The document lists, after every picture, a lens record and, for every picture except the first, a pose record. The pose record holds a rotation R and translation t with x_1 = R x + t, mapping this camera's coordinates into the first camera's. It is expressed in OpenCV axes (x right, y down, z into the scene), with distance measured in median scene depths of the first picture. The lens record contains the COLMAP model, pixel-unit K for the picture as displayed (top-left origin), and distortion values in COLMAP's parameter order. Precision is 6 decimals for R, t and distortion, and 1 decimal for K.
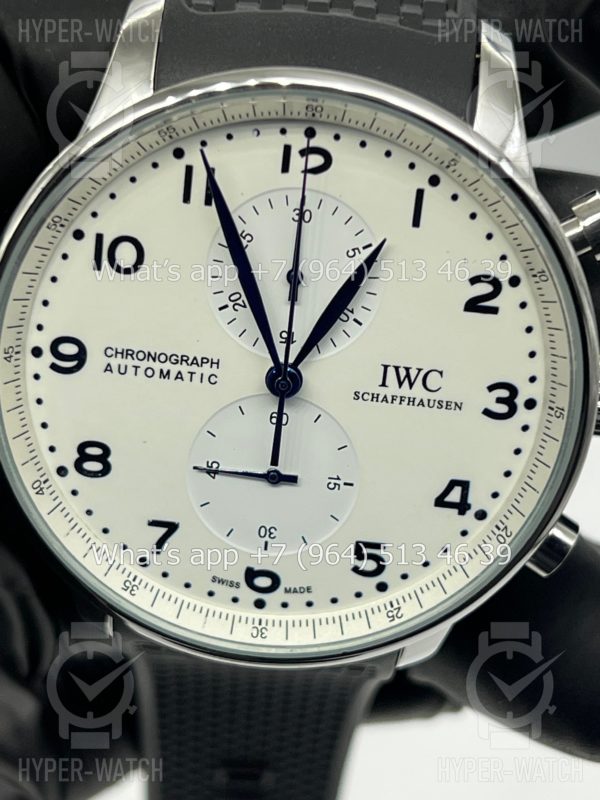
lens RADIAL K [[1905.6, 0, 296.8], [0, 1905.6, 406.8], [0, 0, 1]] dist [0.284024, 0.000000]
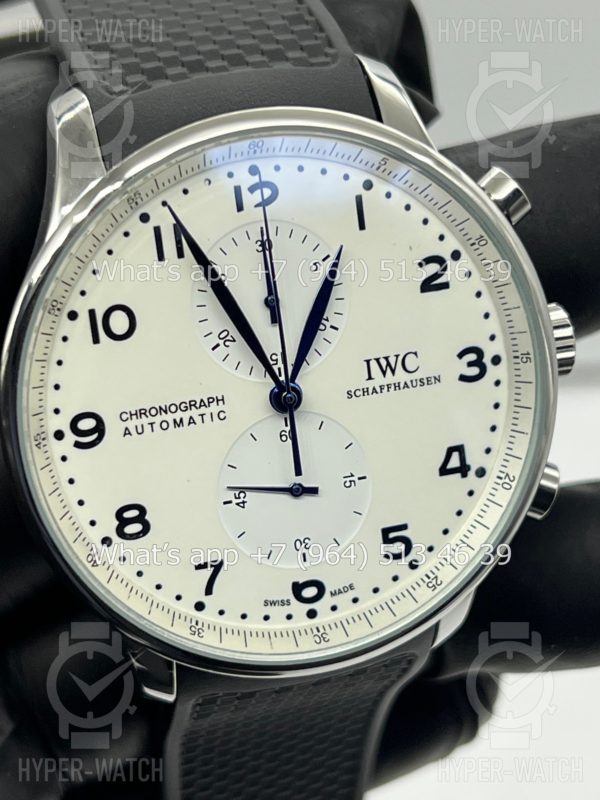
lens RADIAL K [[1905.6, 0, 296.3], [0, 1905.6, 401.7], [0, 0, 1]] dist [0.284024, 0.000000]
pose [[0.937010, -0.268741, 0.223140, -0.244053], [0.297801, 0.948474, -0.108221, 0.107987], [-0.182559, 0.167856, 0.968760, -0.057395]]
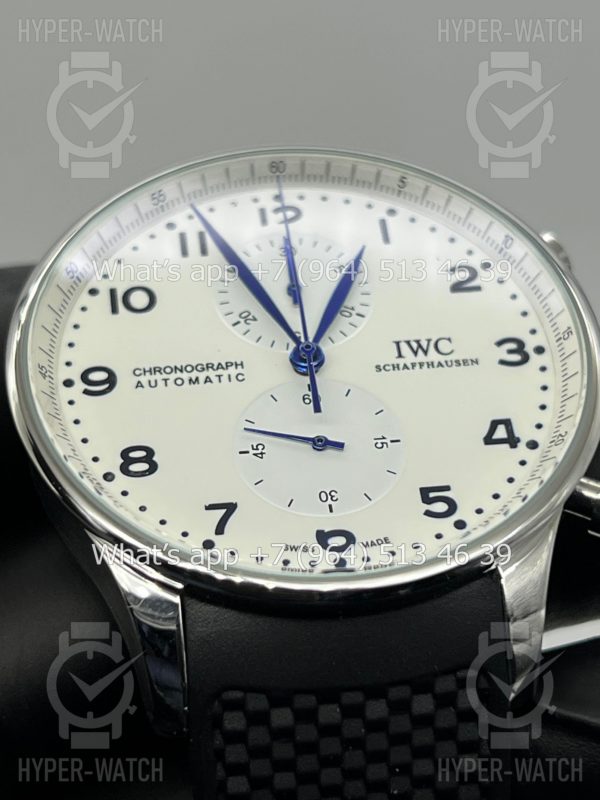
lens RADIAL K [[1905.6, 0, 293.4], [0, 1905.6, 400.5], [0, 0, 1]] dist [0.284024, 0.000000]
pose [[0.972157, -0.141347, 0.186902, -0.211536], [0.233750, 0.528790, -0.815930, 0.844839], [0.016498, 0.836900, 0.547107, 0.445022]]
